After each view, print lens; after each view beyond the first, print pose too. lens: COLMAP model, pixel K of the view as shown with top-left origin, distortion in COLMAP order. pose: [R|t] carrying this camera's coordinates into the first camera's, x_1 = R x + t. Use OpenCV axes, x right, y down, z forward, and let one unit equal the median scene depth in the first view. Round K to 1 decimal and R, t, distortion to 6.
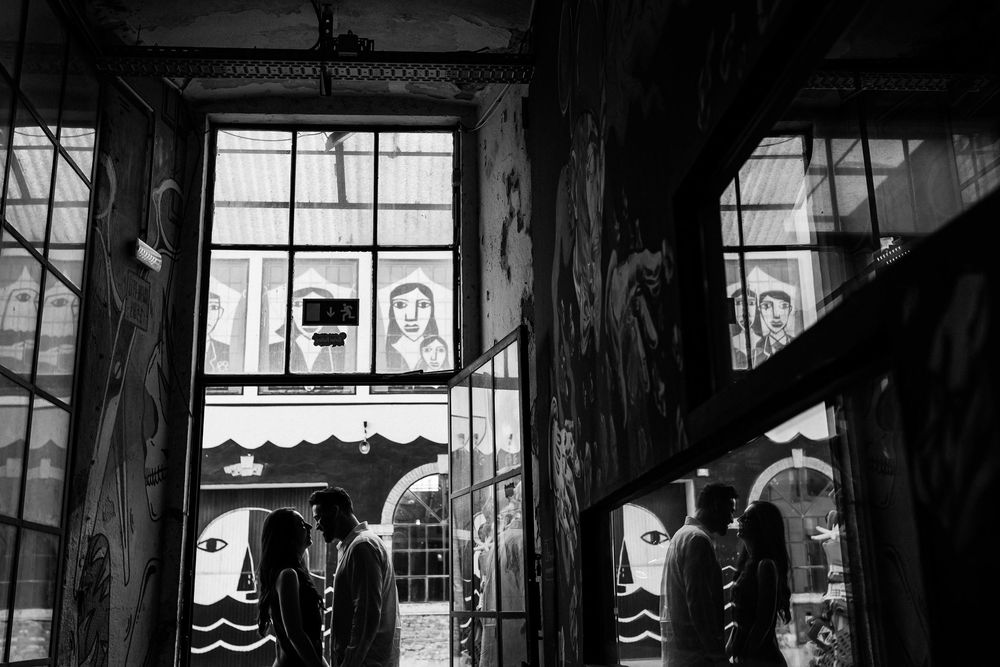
lens RADIAL K [[1148.0, 0, 504.8], [0, 1148.0, 290.1], [0, 0, 1]] dist [0.008665, 0.000000]
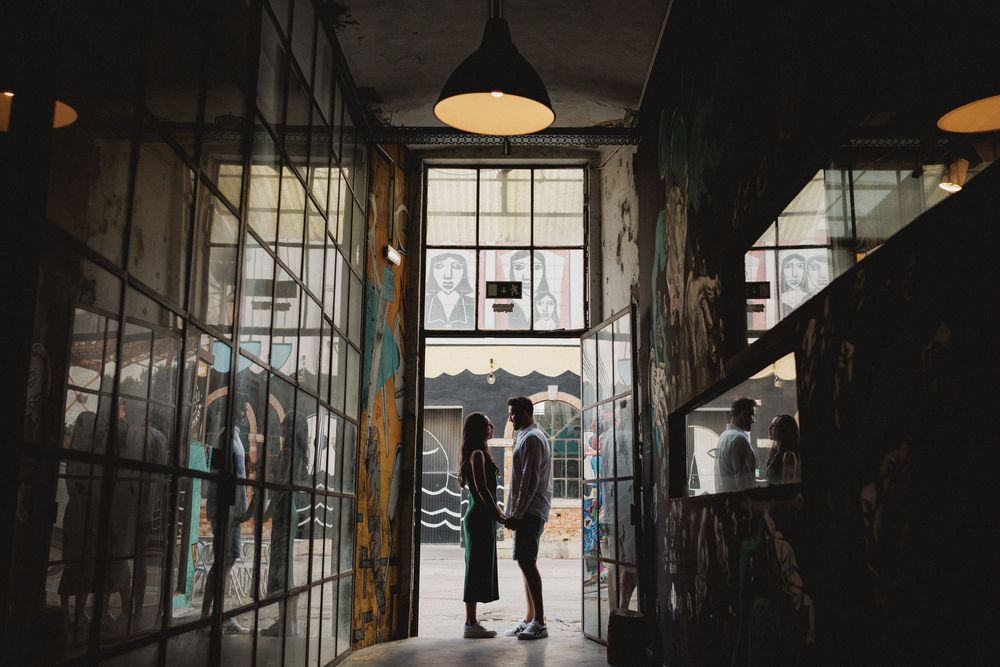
lens RADIAL K [[972.2, 0, 503.0], [0, 972.2, 345.8], [0, 0, 1]] dist [0.011446, 0.000000]
pose [[0.995513, 0.011065, -0.093977, -0.029583], [-0.001603, 0.994969, 0.100172, -0.037385], [0.094612, -0.099572, 0.990522, -0.302166]]
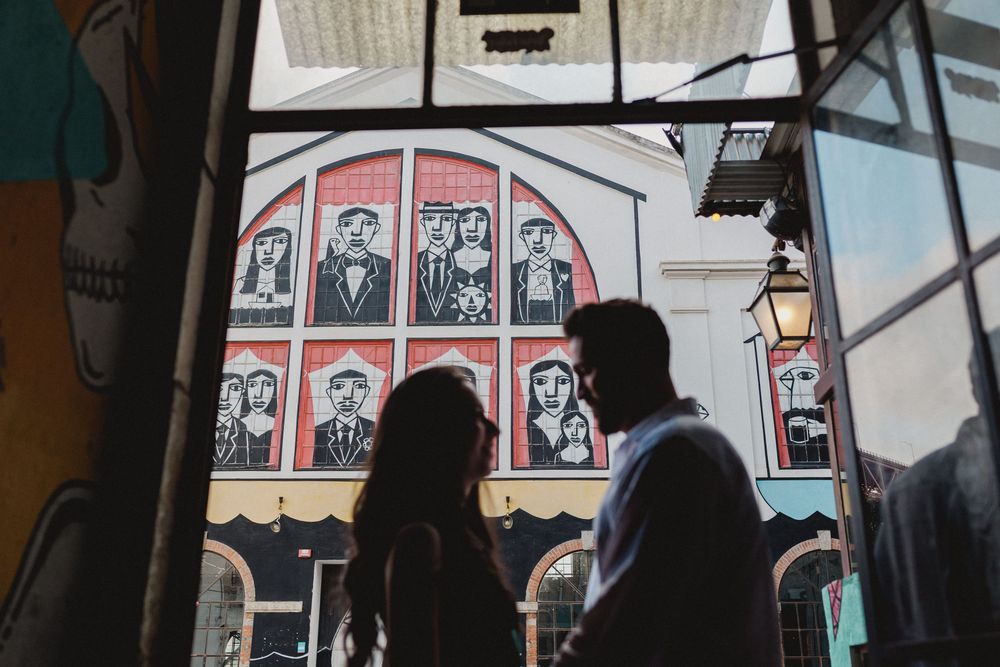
lens RADIAL K [[972.2, 0, 491.9], [0, 972.2, 335.3], [0, 0, 1]] dist [0.011446, 0.000000]
pose [[0.992183, -0.021195, -0.122975, -0.118231], [0.010822, 0.996372, -0.084418, 0.193316], [0.124318, 0.082427, 0.988813, 0.627281]]
